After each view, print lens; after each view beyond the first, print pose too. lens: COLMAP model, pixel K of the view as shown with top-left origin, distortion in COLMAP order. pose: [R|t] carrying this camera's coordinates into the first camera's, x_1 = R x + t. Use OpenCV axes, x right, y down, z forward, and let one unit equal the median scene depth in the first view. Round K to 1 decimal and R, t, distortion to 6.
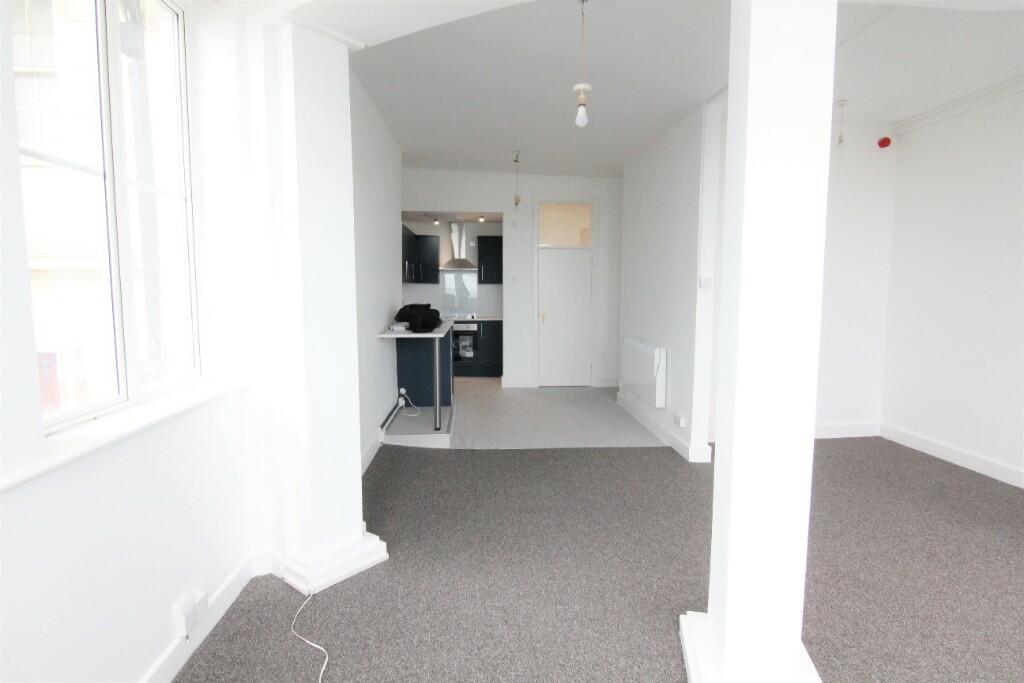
lens RADIAL K [[508.2, 0, 510.3], [0, 508.2, 339.3], [0, 0, 1]] dist [-0.002357, -0.000074]
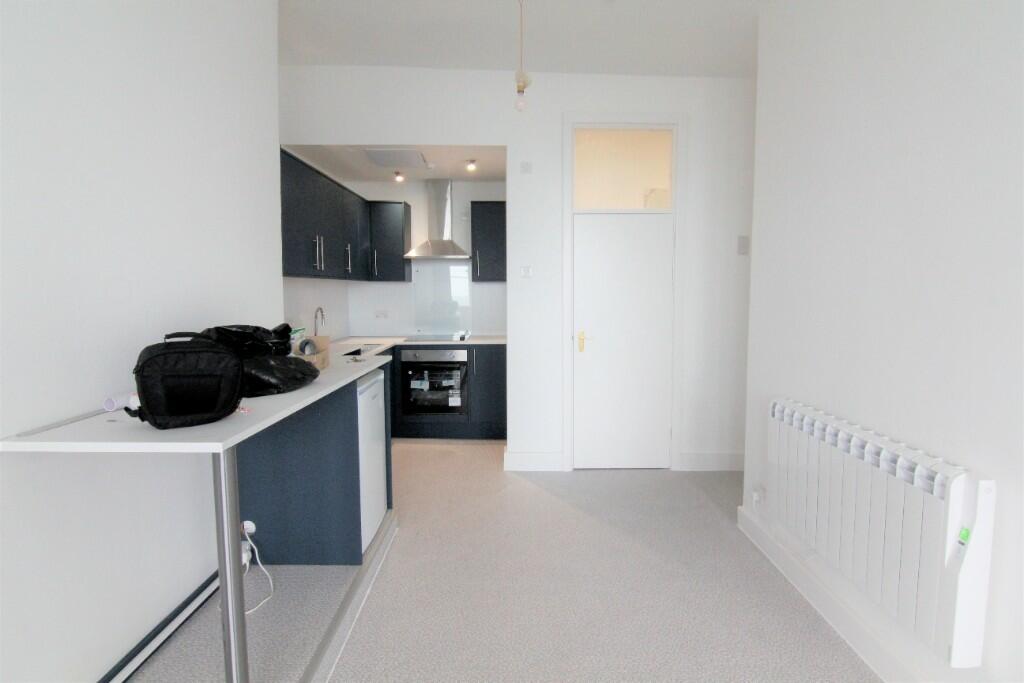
lens RADIAL K [[508.2, 0, 513.5], [0, 508.2, 334.8], [0, 0, 1]] dist [-0.002357, -0.000074]
pose [[0.997734, 0.004410, -0.067131, 0.026390], [-0.005701, 0.999802, -0.019050, -0.037008], [0.067034, 0.019390, 0.997562, 0.418422]]
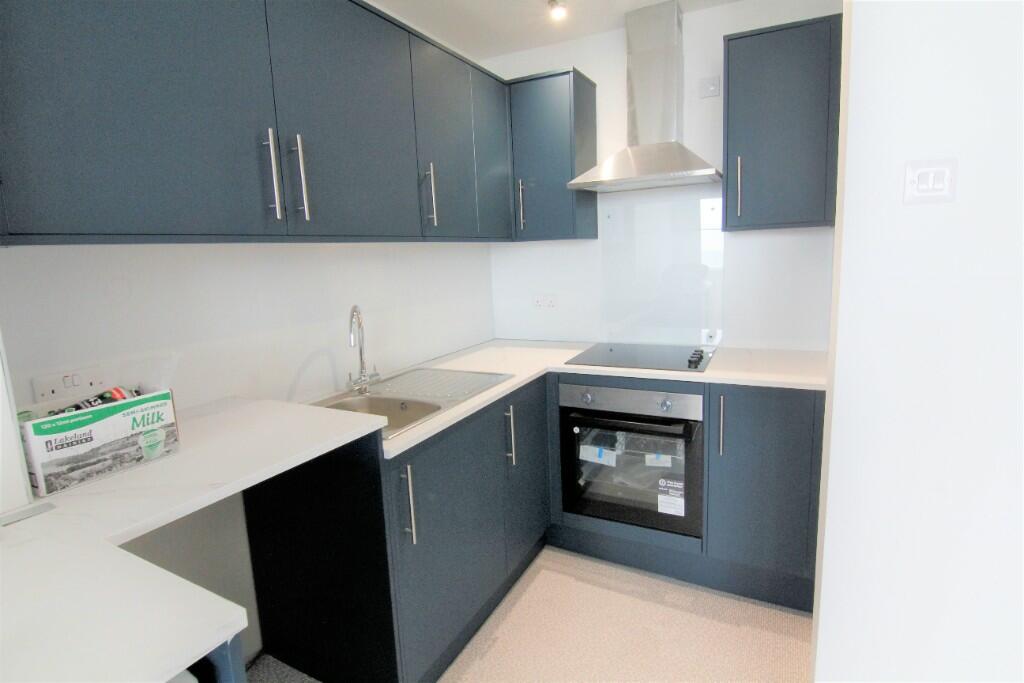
lens RADIAL K [[508.2, 0, 517.4], [0, 508.2, 324.3], [0, 0, 1]] dist [-0.002357, -0.000074]
pose [[0.846137, 0.044277, -0.531122, -0.012640], [-0.019062, 0.998420, 0.052864, -0.076398], [0.532624, -0.034606, 0.845644, 0.741831]]
